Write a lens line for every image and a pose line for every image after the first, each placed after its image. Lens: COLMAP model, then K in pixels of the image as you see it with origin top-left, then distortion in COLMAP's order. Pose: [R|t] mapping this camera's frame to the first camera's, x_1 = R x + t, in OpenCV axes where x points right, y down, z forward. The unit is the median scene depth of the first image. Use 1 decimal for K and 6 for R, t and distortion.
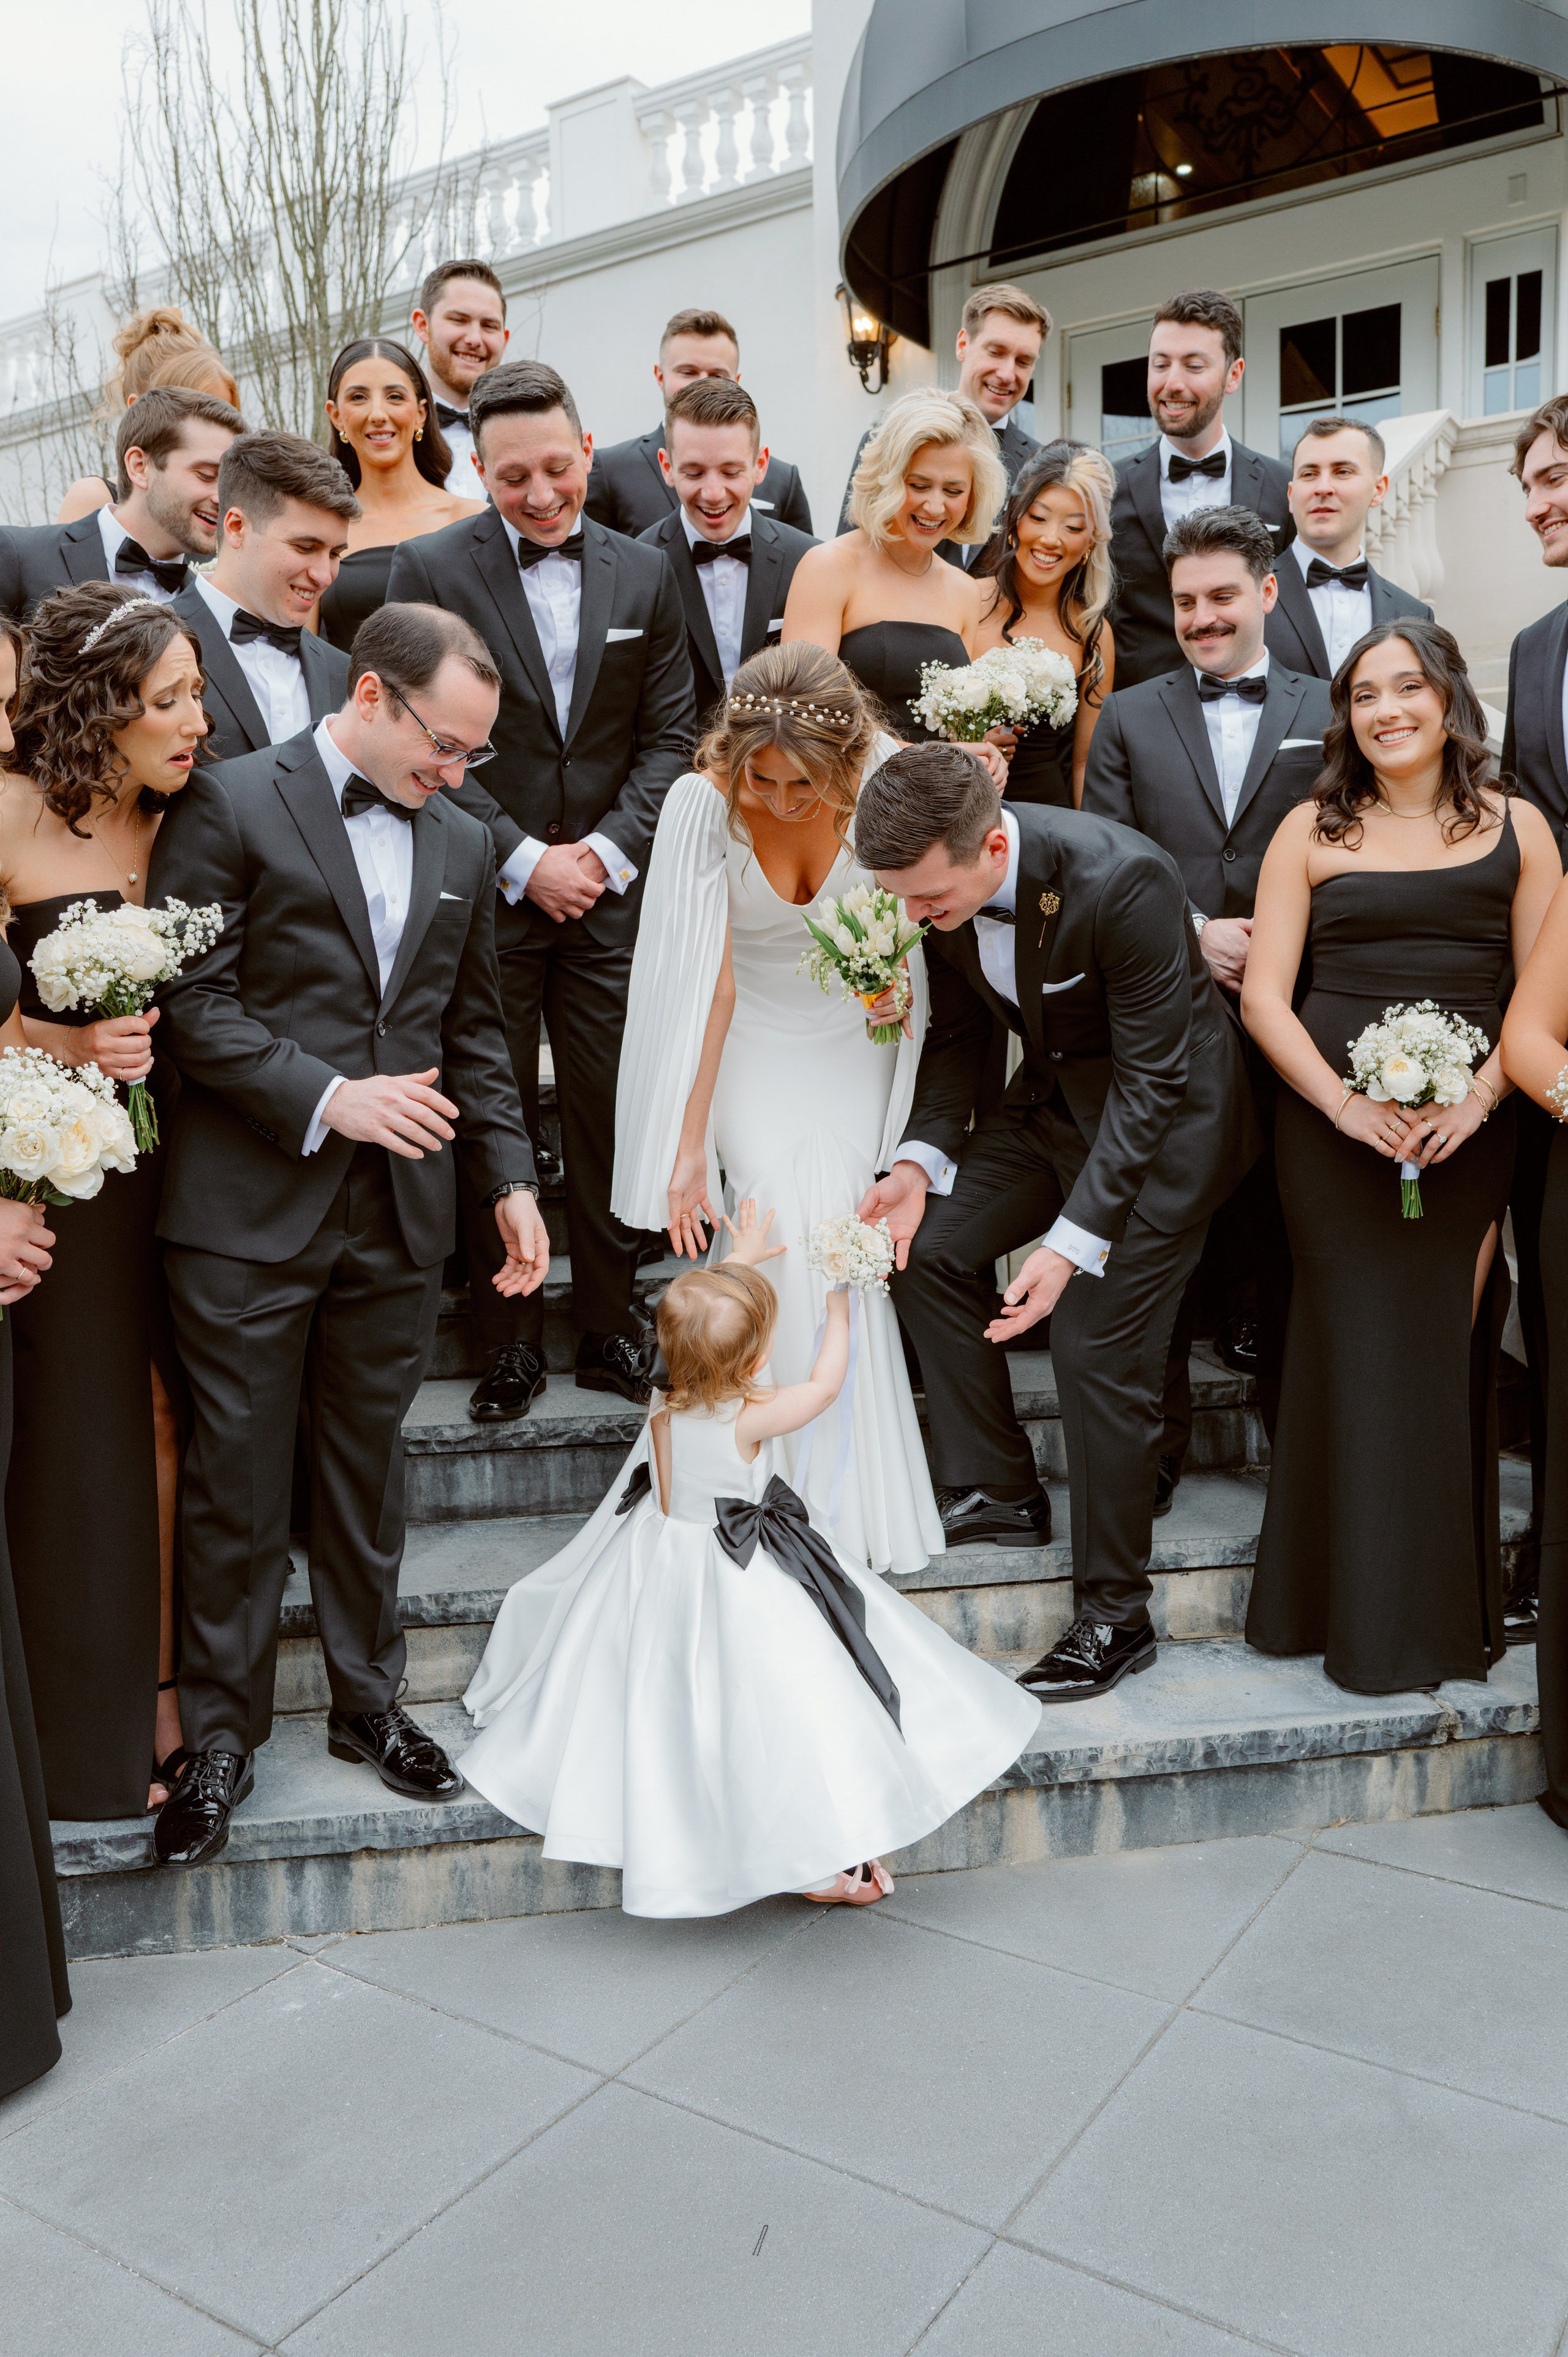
lens RADIAL K [[1833.2, 0, 813.1], [0, 1833.2, 1130.9], [0, 0, 1]] dist [-0.009044, -0.000392]
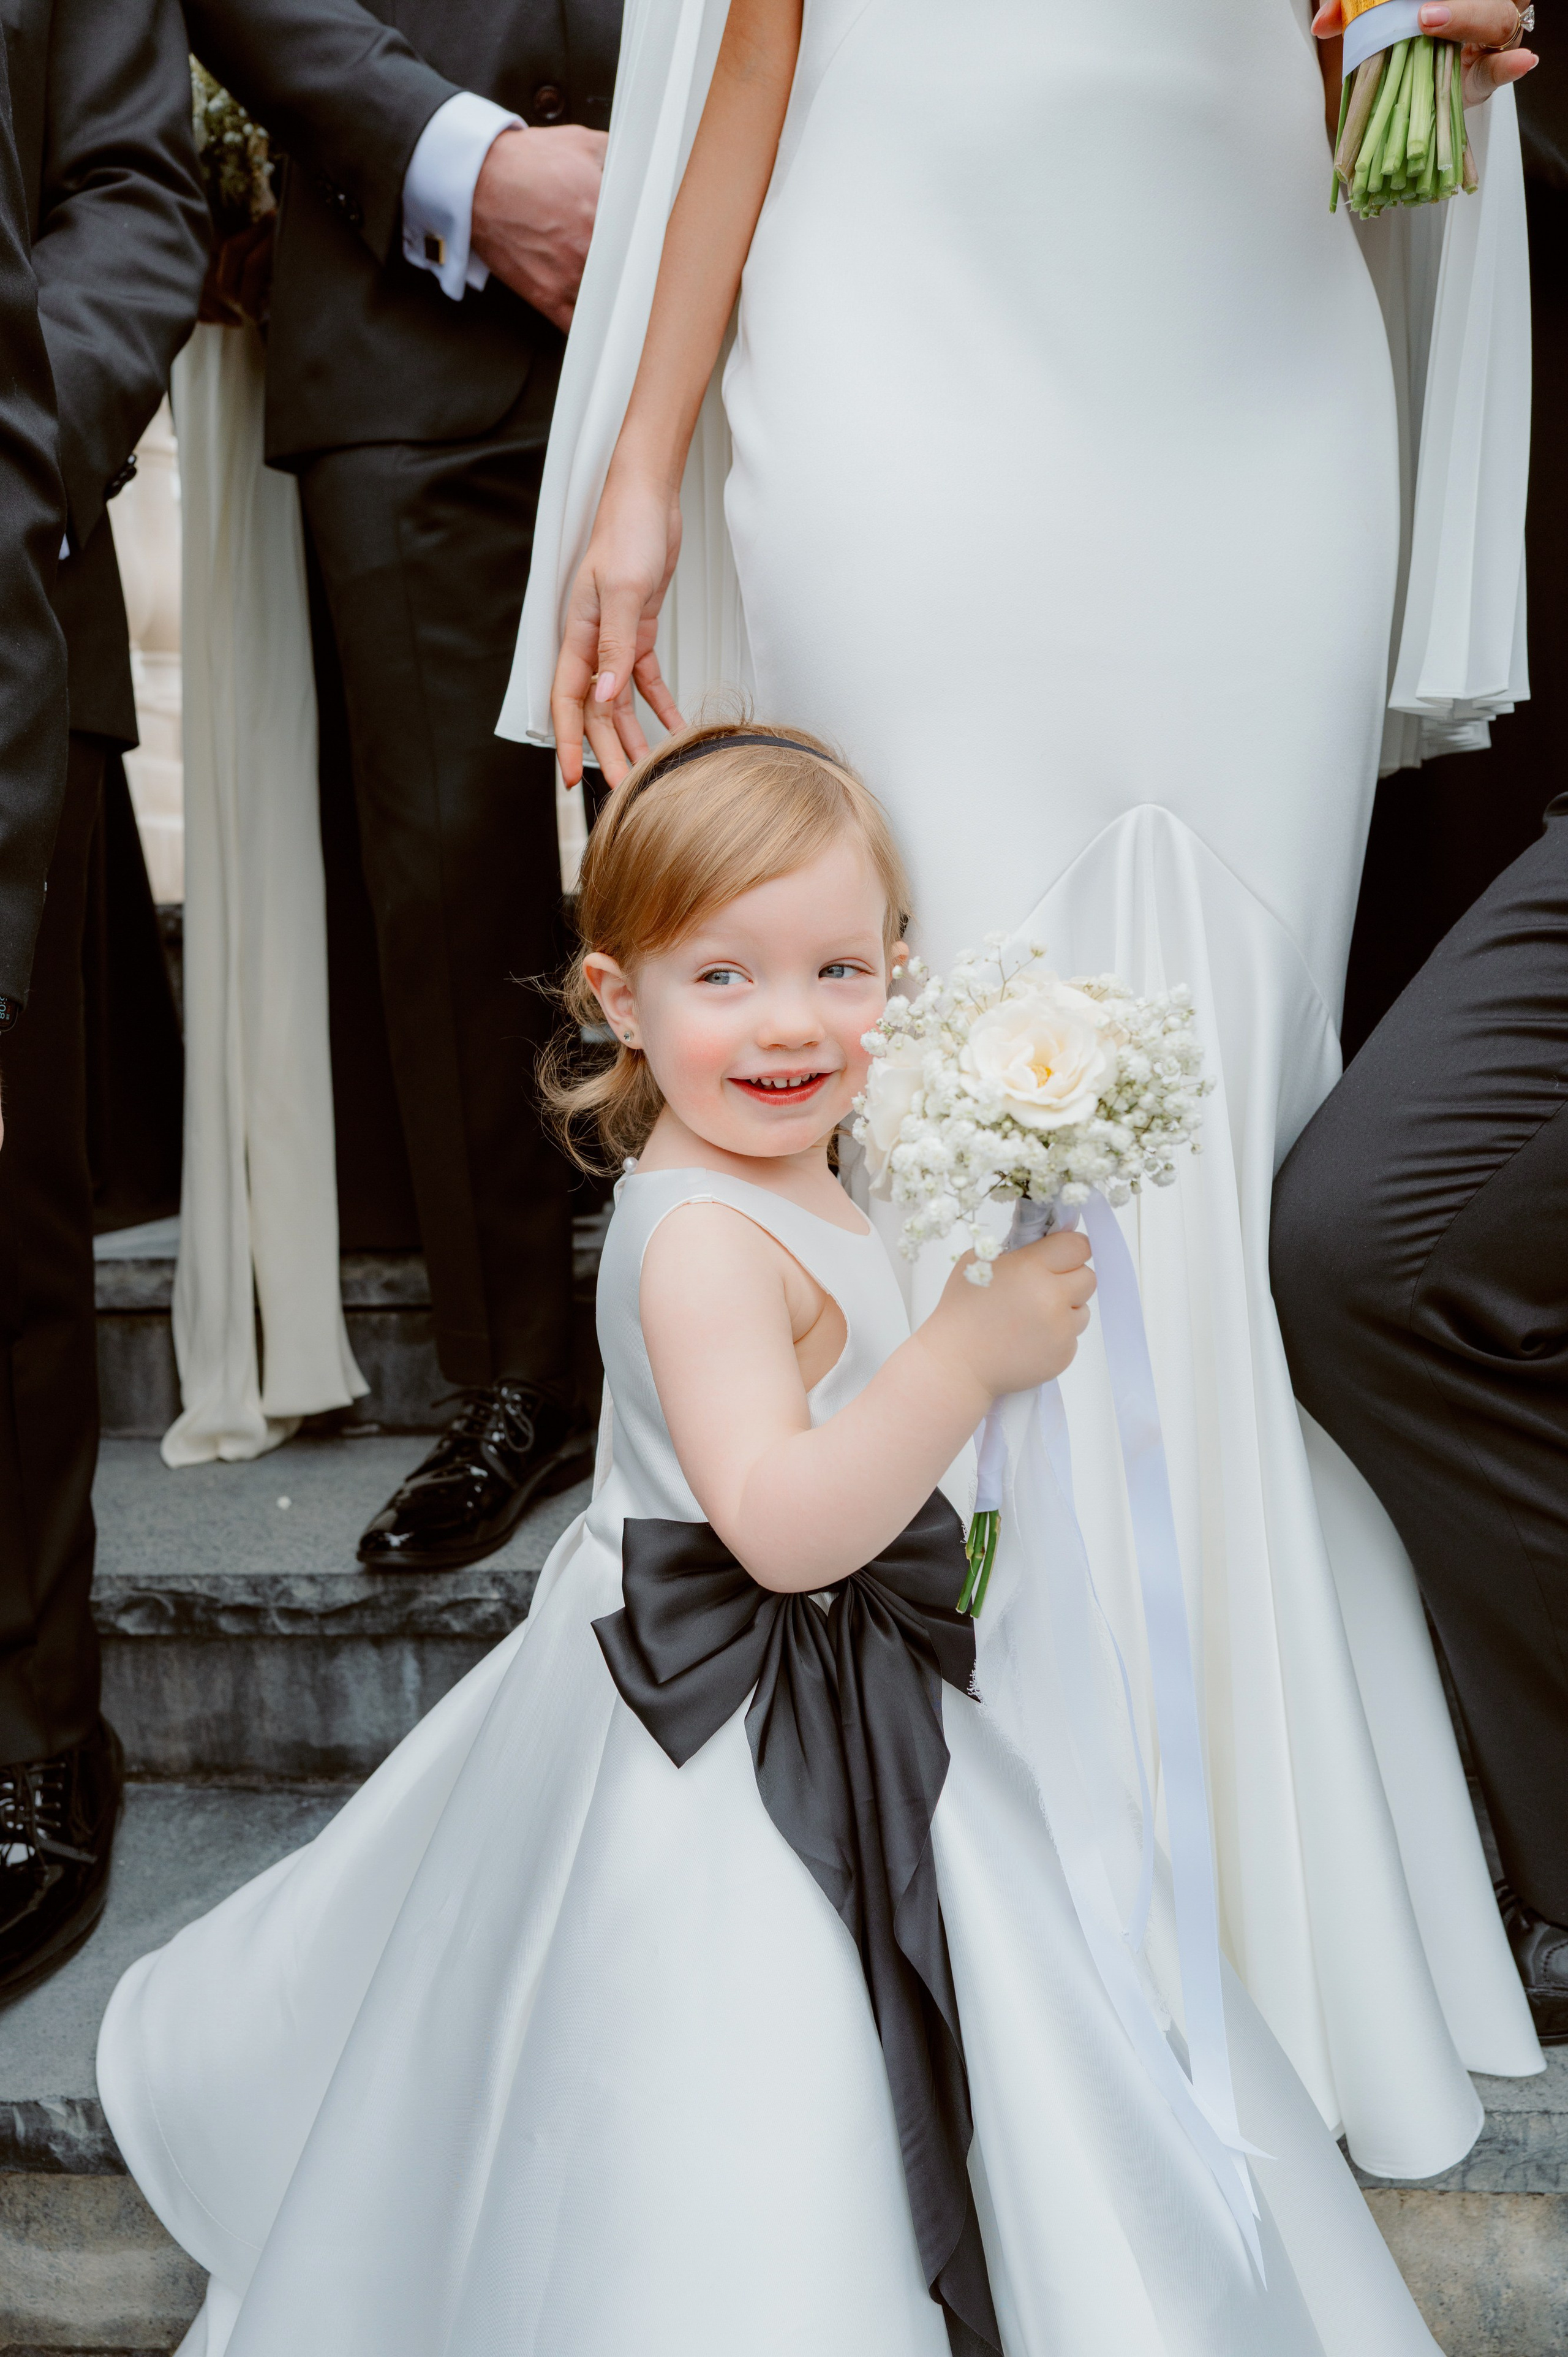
lens RADIAL K [[1746.3, 0, 784.0], [0, 1746.3, 1205.2], [0, 0, 1]] dist [-0.002695, 0.004387]
pose [[0.970067, 0.022375, -0.241804, 0.011558], [-0.005682, 0.997565, 0.069511, 0.048673], [0.242770, -0.066056, 0.967832, 0.712737]]
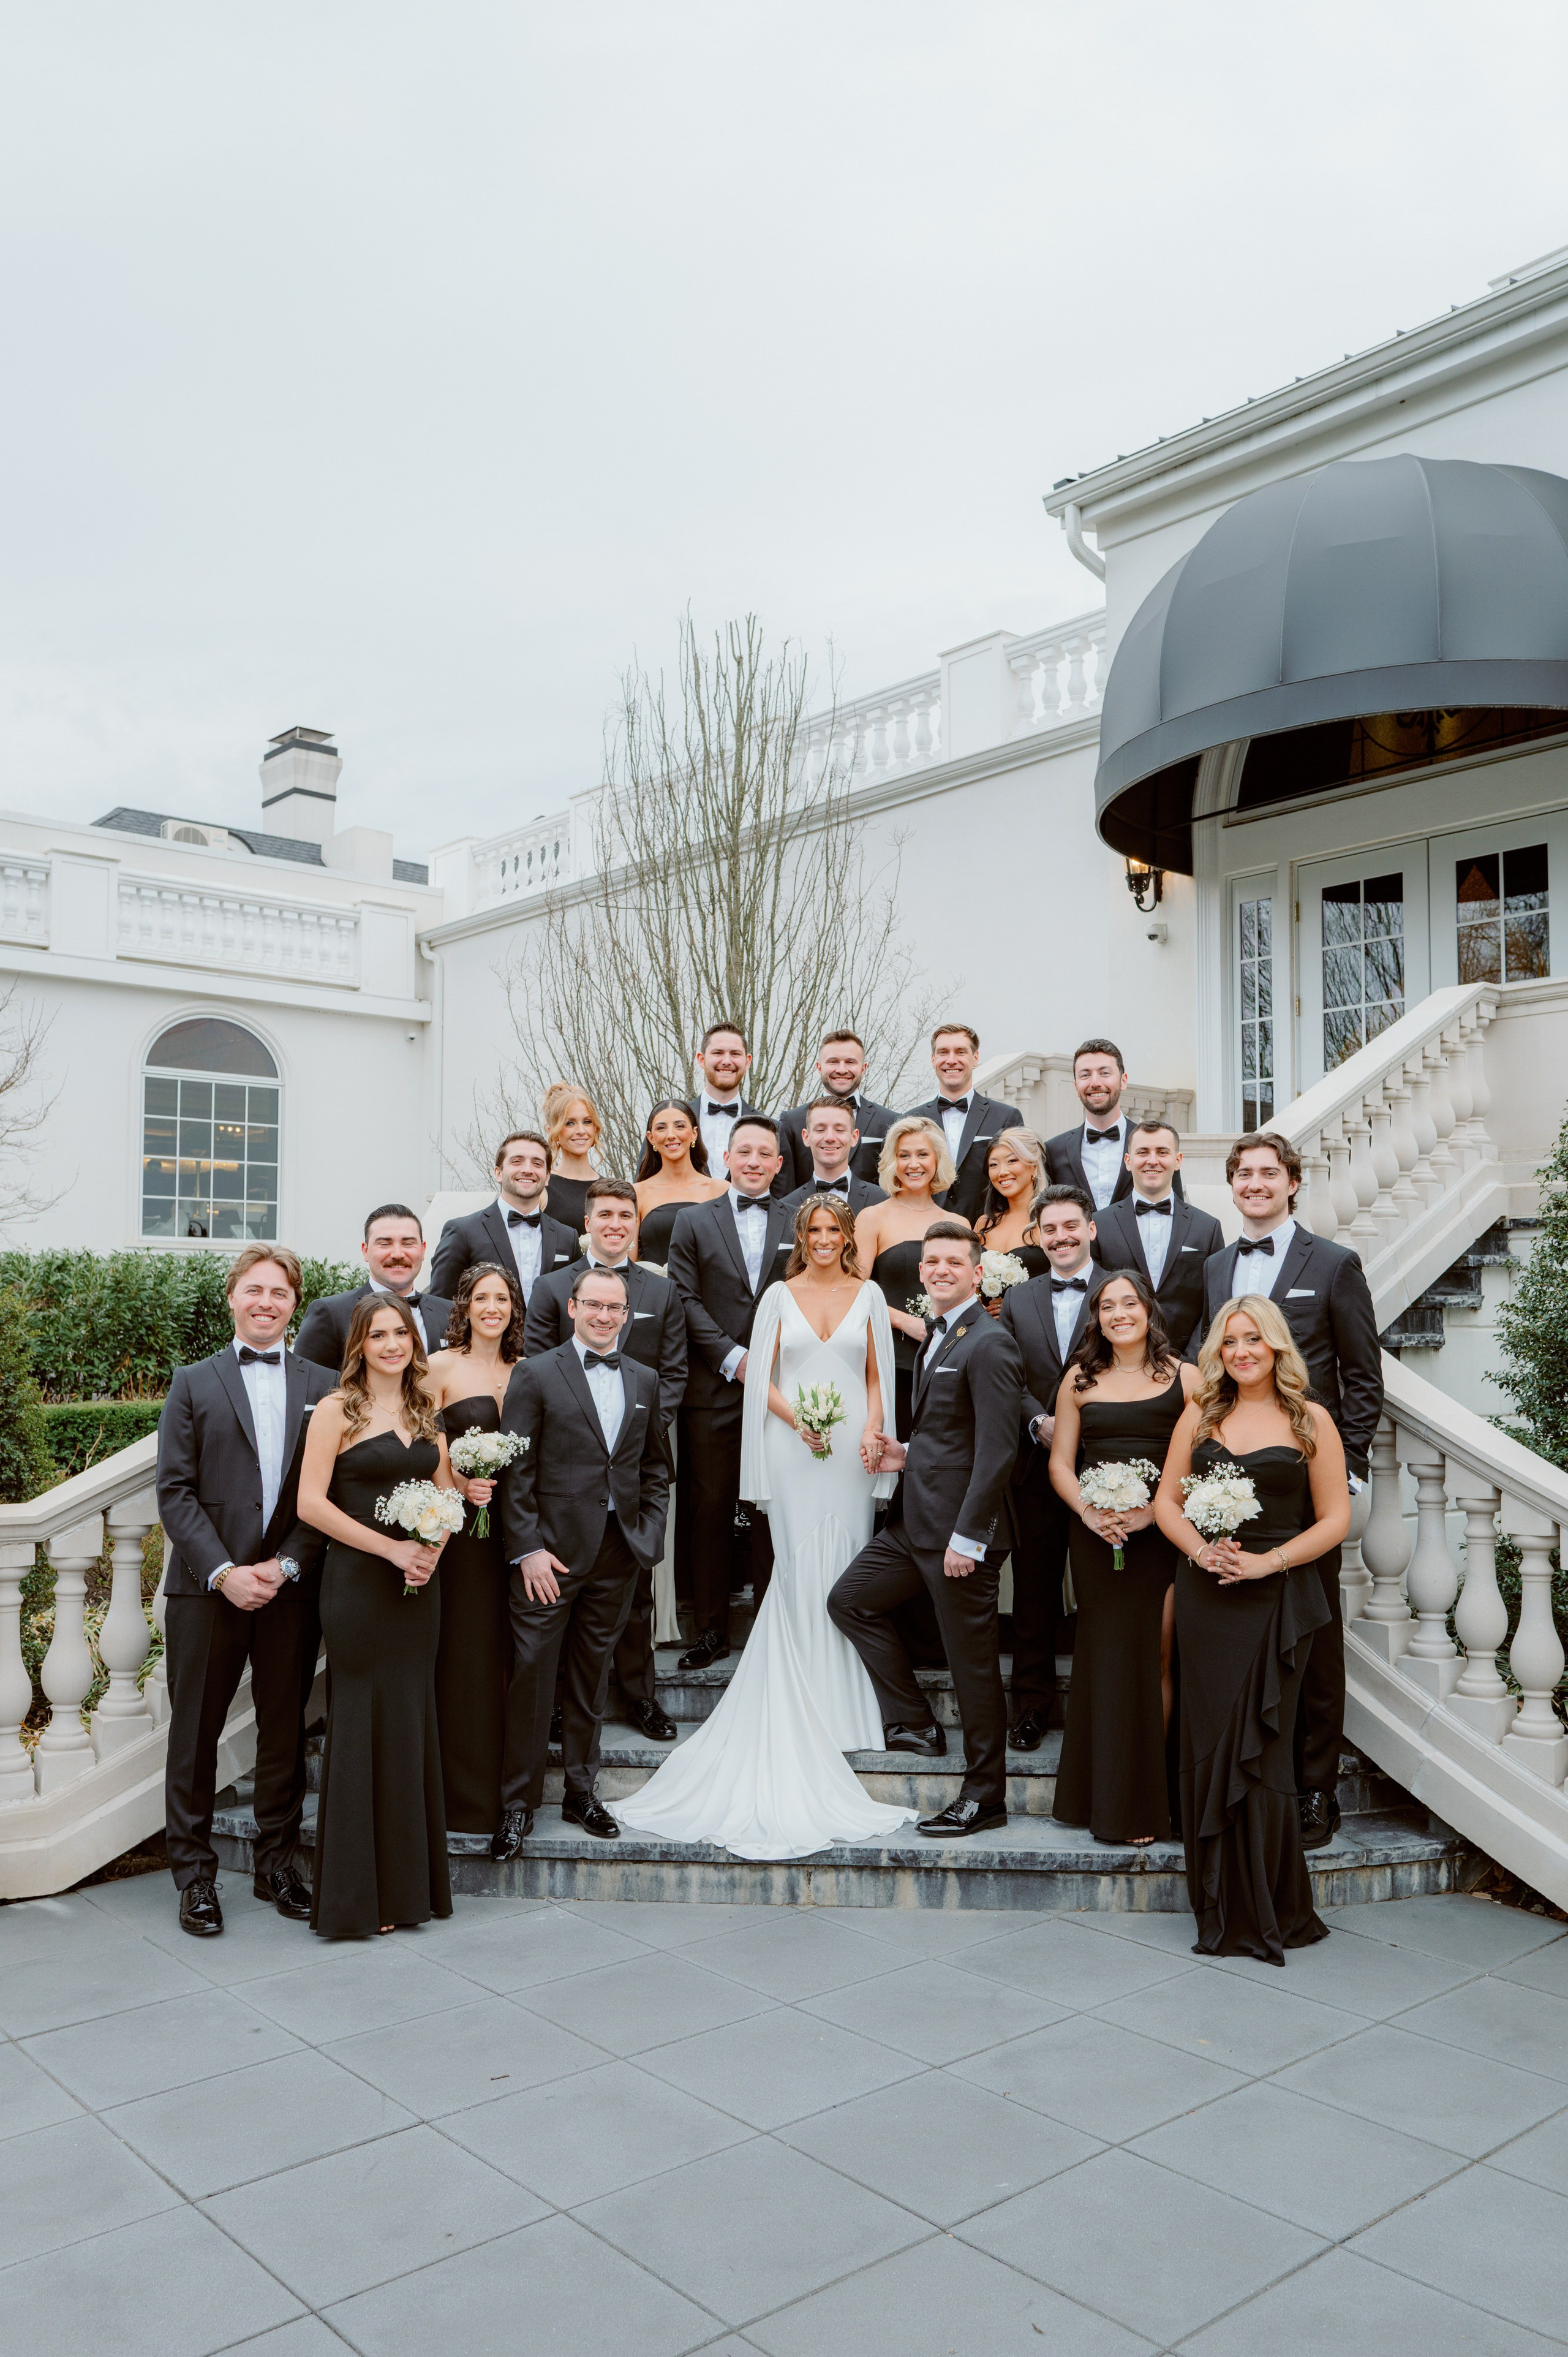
lens RADIAL K [[1814.8, 0, 780.6], [0, 1814.8, 1274.9], [0, 0, 1]] dist [-0.004835, -0.004838]
pose [[0.960526, 0.001713, -0.278186, 0.505526], [-0.029374, 0.995016, -0.095295, -0.082483], [0.276636, 0.099705, 0.955788, -0.921937]]
